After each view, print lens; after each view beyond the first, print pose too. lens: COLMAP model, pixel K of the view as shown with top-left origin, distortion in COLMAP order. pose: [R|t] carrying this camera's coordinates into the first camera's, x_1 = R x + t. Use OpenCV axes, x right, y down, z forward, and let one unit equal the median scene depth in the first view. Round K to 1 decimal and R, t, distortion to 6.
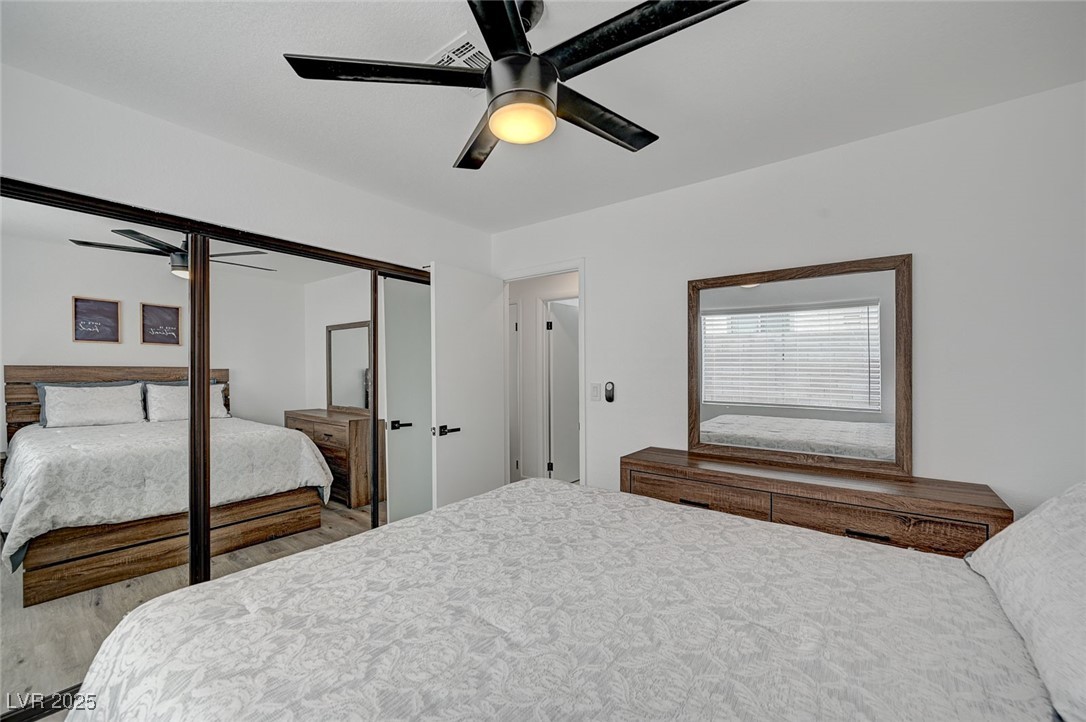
lens RADIAL K [[428.4, 0, 539.3], [0, 428.4, 368.4], [0, 0, 1]] dist [-0.000127, -0.000288]
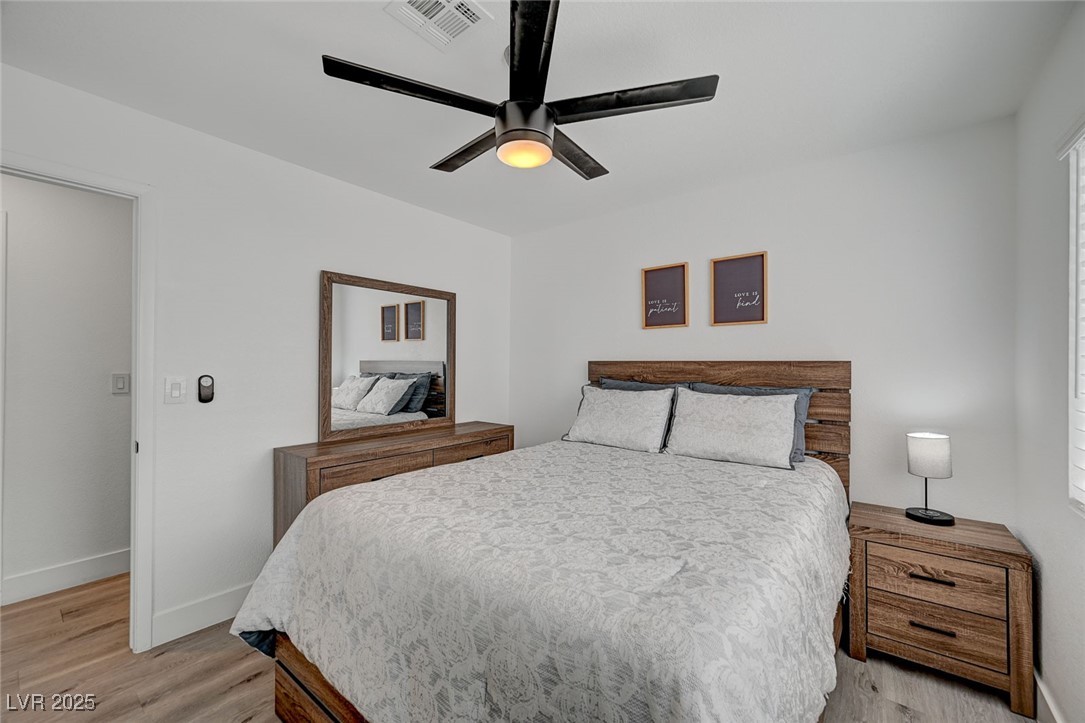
lens RADIAL K [[428.5, 0, 539.0], [0, 428.5, 361.1], [0, 0, 1]] dist [0.000581, 0.000015]
pose [[0.036395, 0.008300, 0.999303, -0.795821], [-0.005008, 0.999954, -0.008123, 0.015060], [-0.999325, -0.004709, 0.036435, 0.582958]]
